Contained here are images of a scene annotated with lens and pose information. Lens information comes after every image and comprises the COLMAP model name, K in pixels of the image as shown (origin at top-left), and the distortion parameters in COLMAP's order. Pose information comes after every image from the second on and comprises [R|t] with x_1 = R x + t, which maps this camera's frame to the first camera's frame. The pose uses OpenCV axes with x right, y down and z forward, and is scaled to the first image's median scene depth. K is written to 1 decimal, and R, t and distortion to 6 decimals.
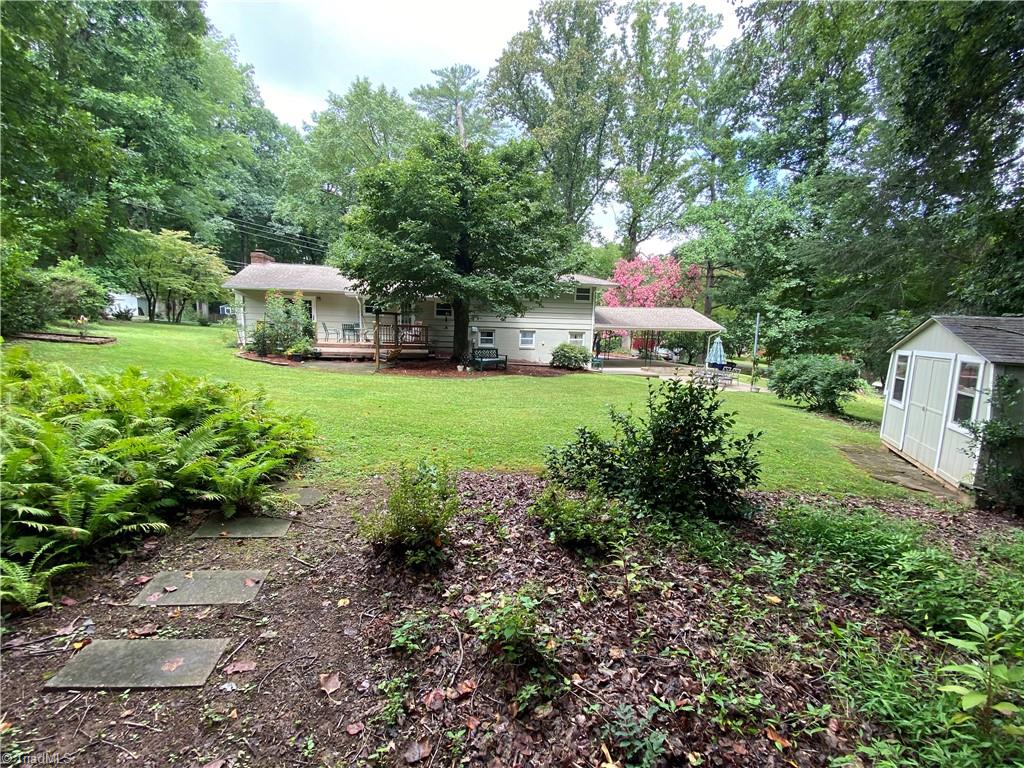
lens RADIAL K [[413.2, 0, 509.8], [0, 413.2, 381.3], [0, 0, 1]] dist [0.029324, -0.024915]
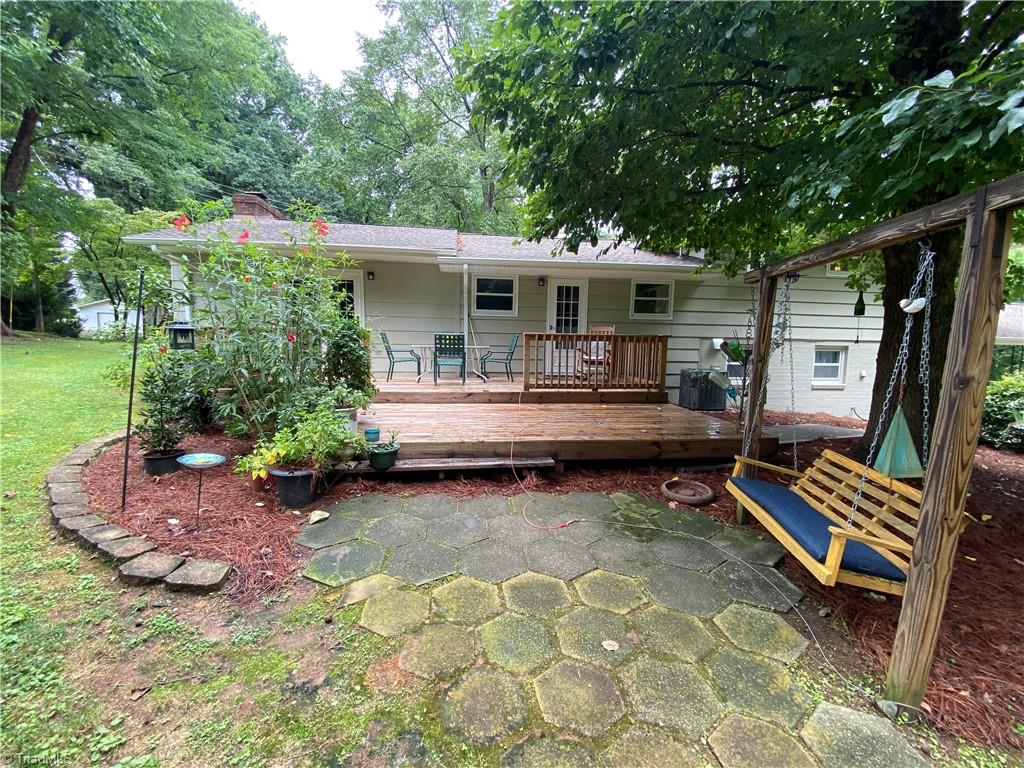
lens RADIAL K [[413.2, 0, 509.8], [0, 413.2, 381.3], [0, 0, 1]] dist [0.029324, -0.024915]
pose [[0.997508, -0.011545, -0.069603, -0.306982], [0.008855, 0.999207, -0.038830, -0.081838], [0.069996, 0.038117, 0.996819, 0.630363]]
